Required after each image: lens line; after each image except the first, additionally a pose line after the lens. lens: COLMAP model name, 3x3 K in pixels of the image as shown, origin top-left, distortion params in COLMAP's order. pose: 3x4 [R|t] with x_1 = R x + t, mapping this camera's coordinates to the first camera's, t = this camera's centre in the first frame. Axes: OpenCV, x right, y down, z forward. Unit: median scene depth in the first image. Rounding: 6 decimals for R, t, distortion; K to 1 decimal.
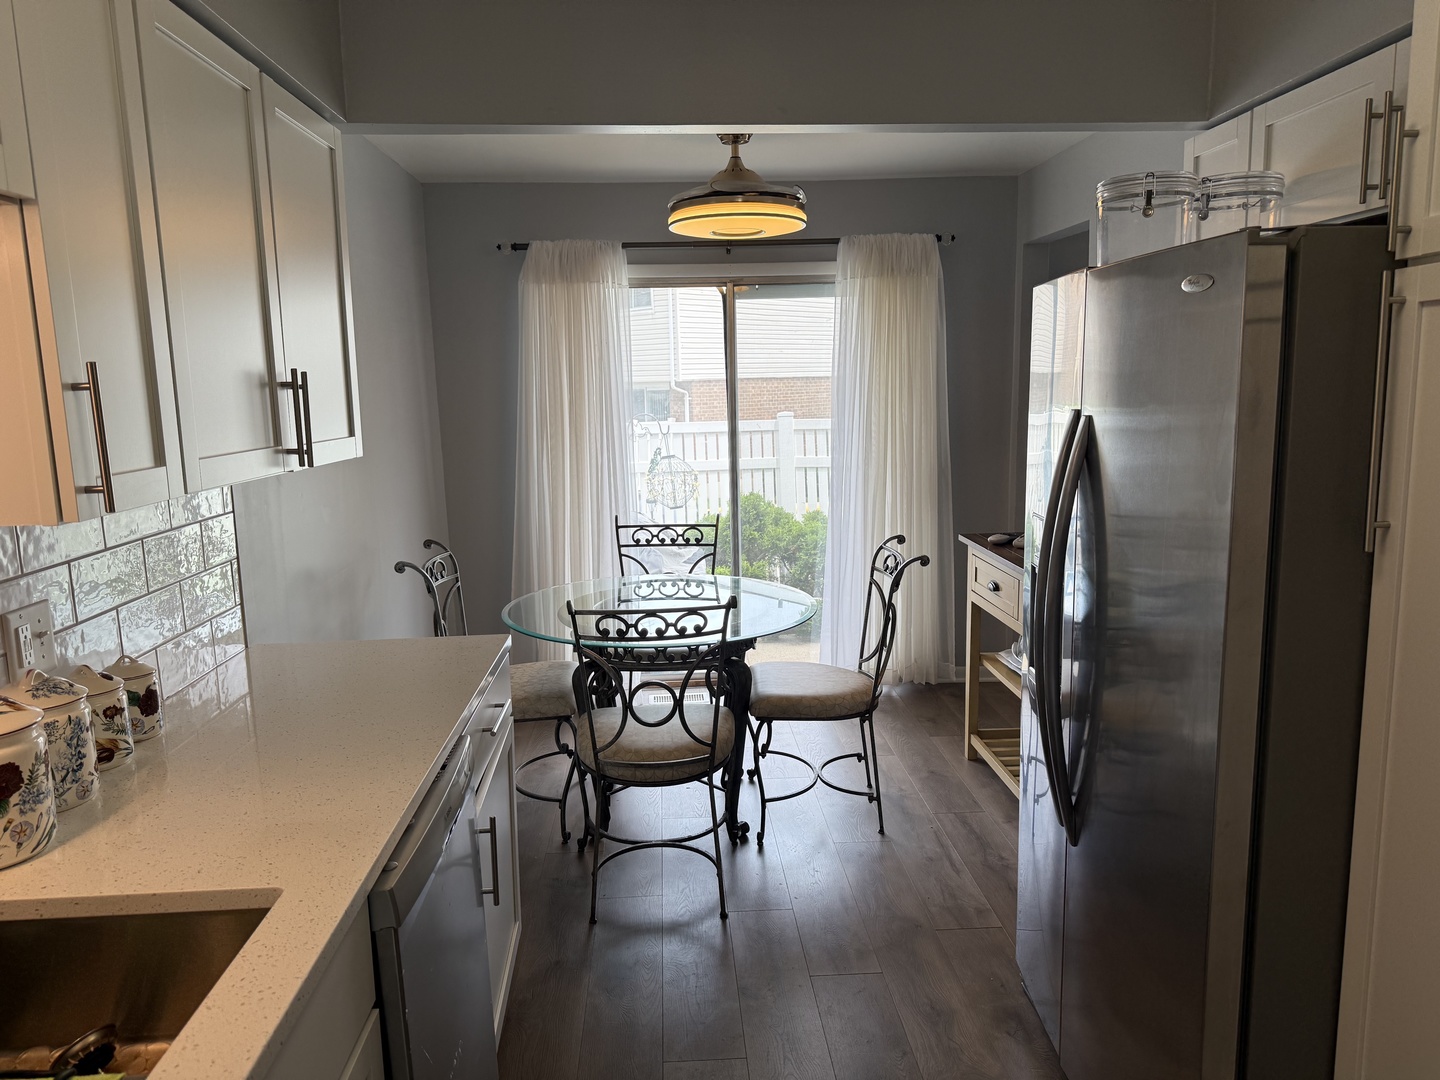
lens RADIAL K [[1000.6, 0, 720.0], [0, 1000.6, 540.0], [0, 0, 1]] dist [0.229110, -0.408669]
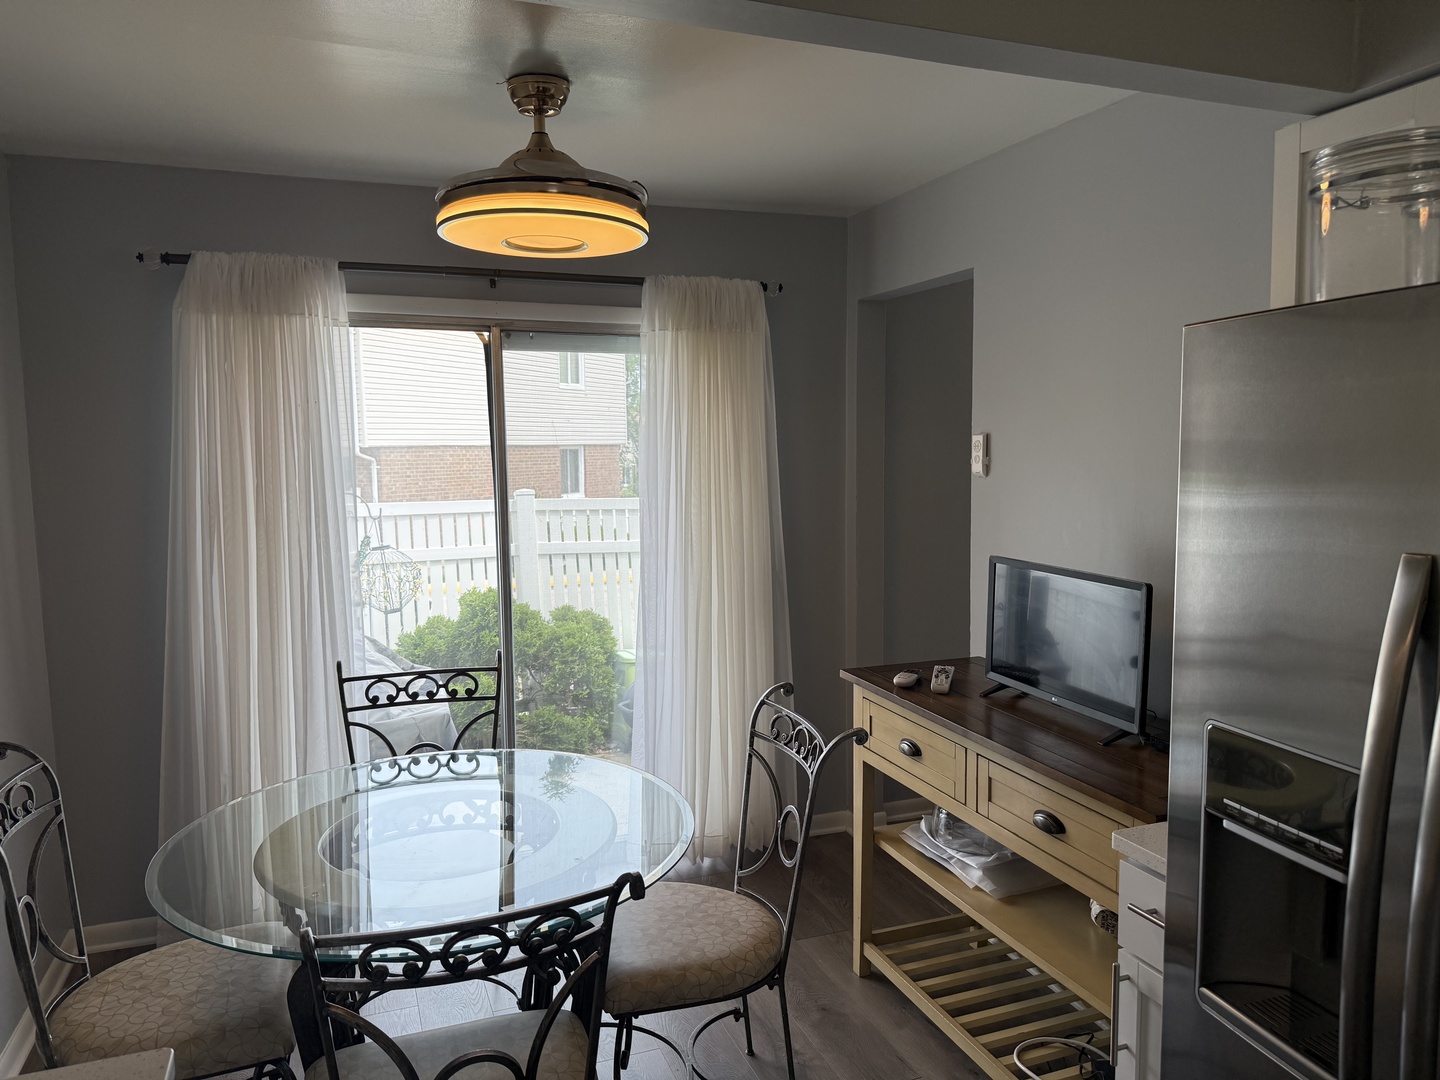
lens RADIAL K [[1011.0, 0, 722.4], [0, 1011.0, 540.7], [0, 0, 1]] dist [0.094260, -0.131320]
pose [[0.953816, -0.017344, 0.299889, -0.063380], [0.037054, 0.997501, -0.060162, -0.053786], [-0.298096, 0.068495, 0.952075, 0.285526]]
